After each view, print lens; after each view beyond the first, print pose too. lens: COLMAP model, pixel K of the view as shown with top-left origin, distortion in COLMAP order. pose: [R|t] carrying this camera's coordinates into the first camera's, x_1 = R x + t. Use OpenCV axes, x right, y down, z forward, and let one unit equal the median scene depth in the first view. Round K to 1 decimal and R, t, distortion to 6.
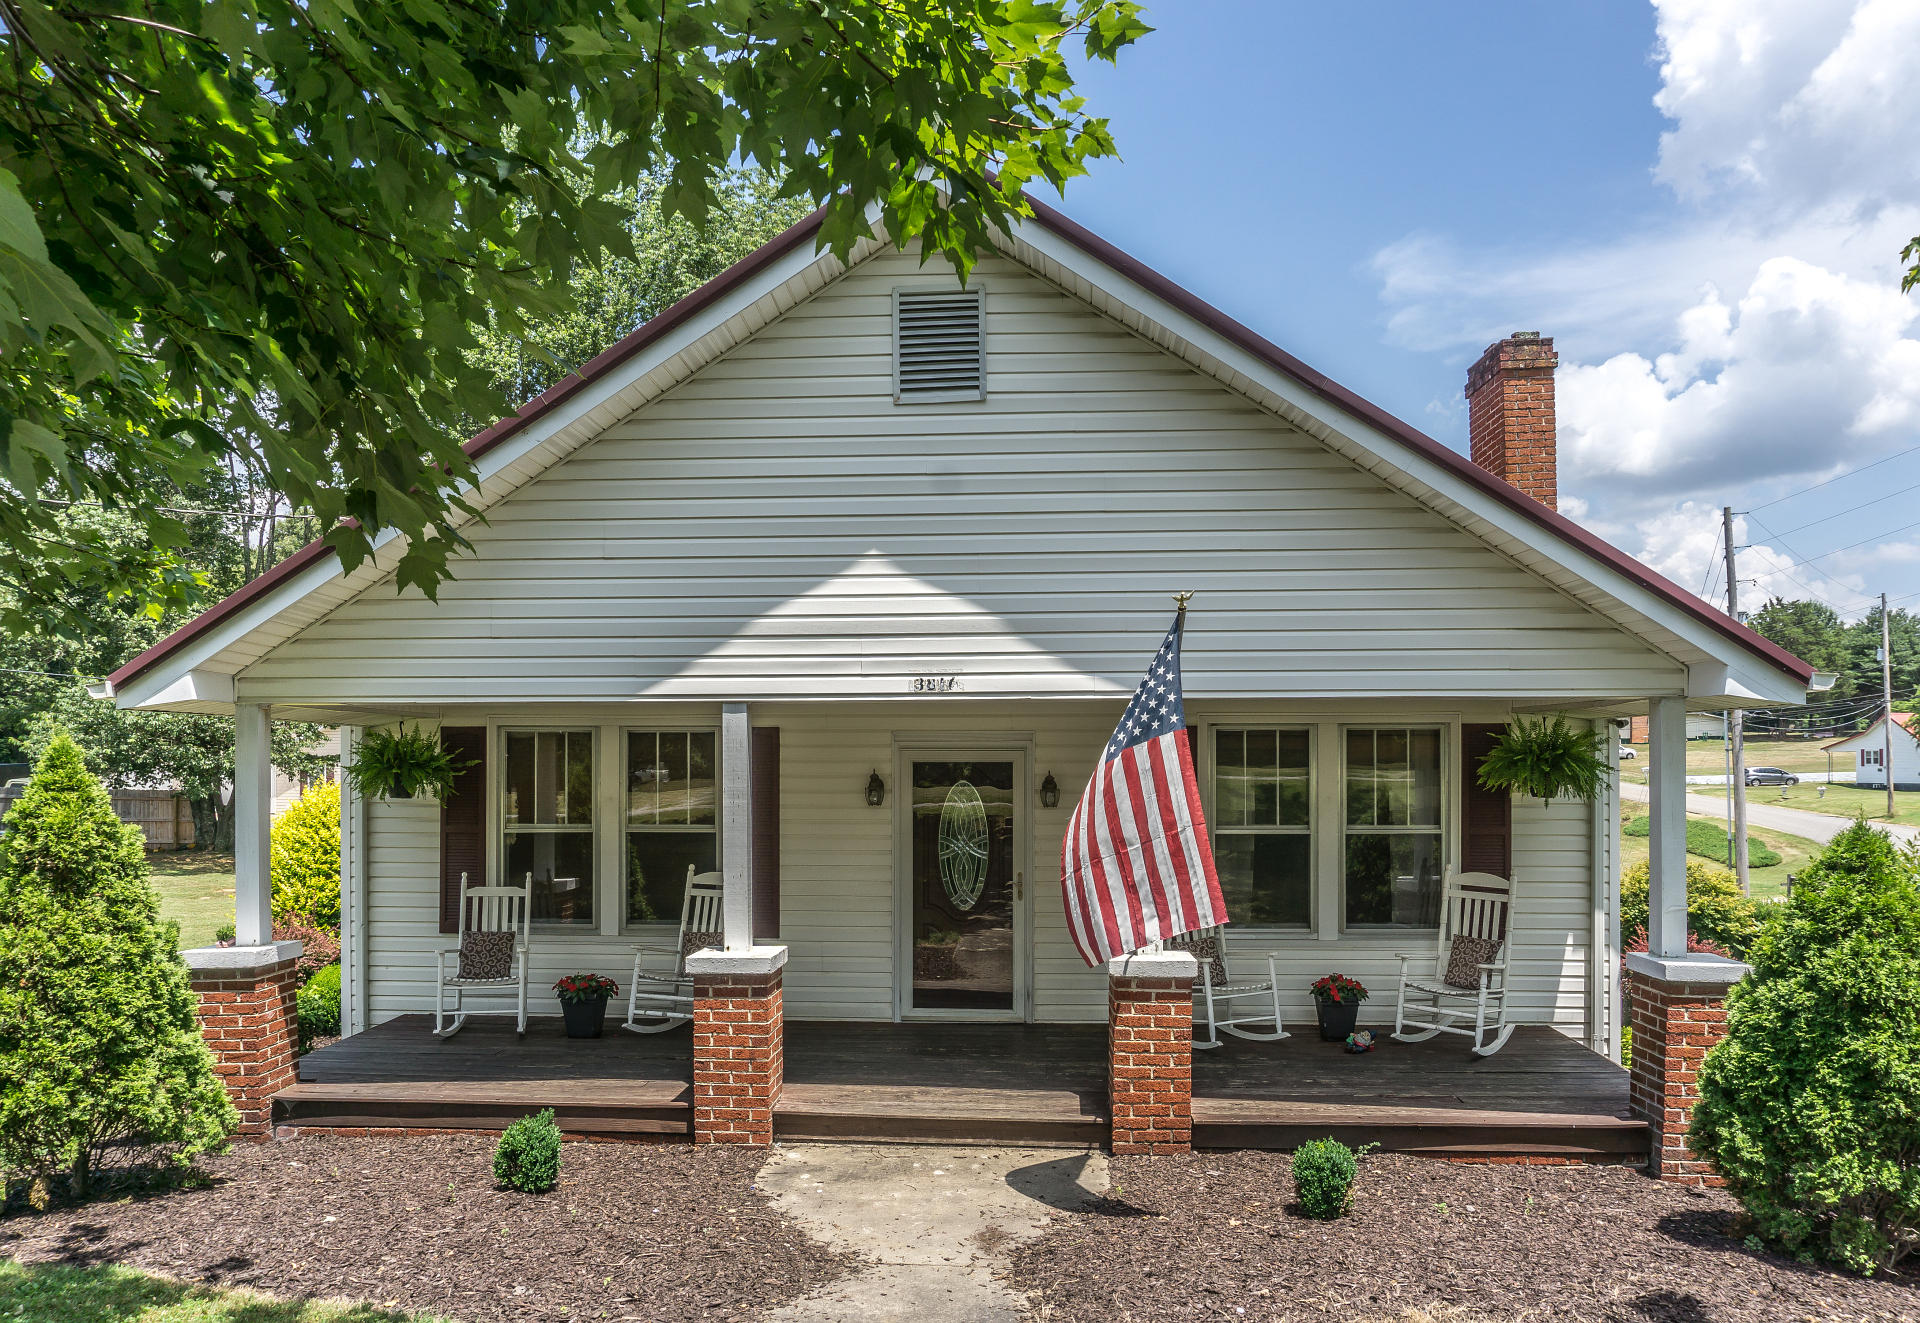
lens RADIAL K [[1399.3, 0, 1007.6], [0, 1399.3, 772.6], [0, 0, 1]] dist [-0.028317, 0.003437]
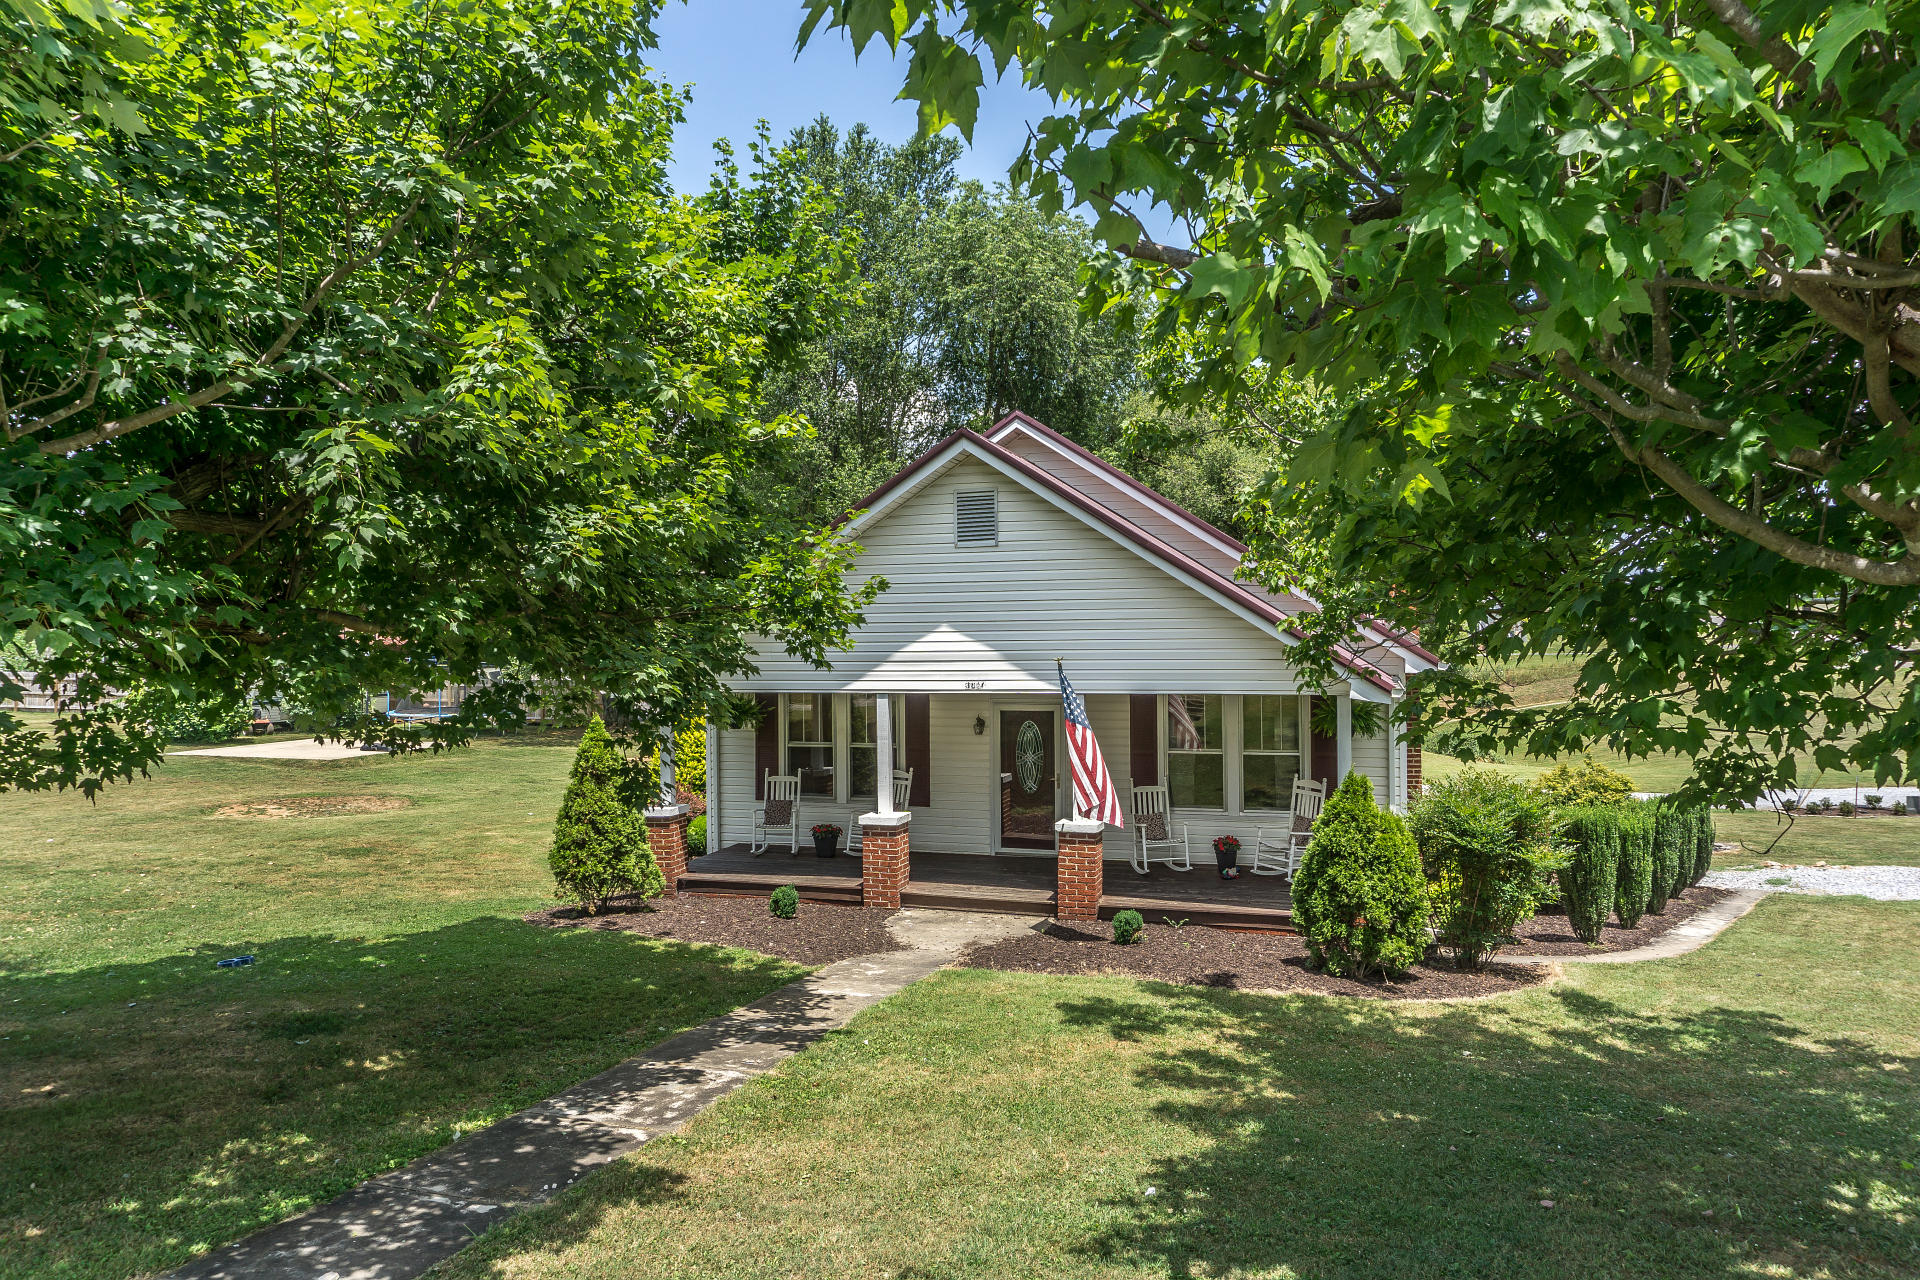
lens RADIAL K [[1406.3, 0, 960.0], [0, 1406.3, 640.0], [0, 0, 1]] dist [0.002158, 0.000249]
pose [[0.964373, -0.006742, -0.264460, 0.458368], [0.008550, 0.999947, 0.005686, -0.138450], [0.264407, -0.007745, 0.964380, -0.956648]]
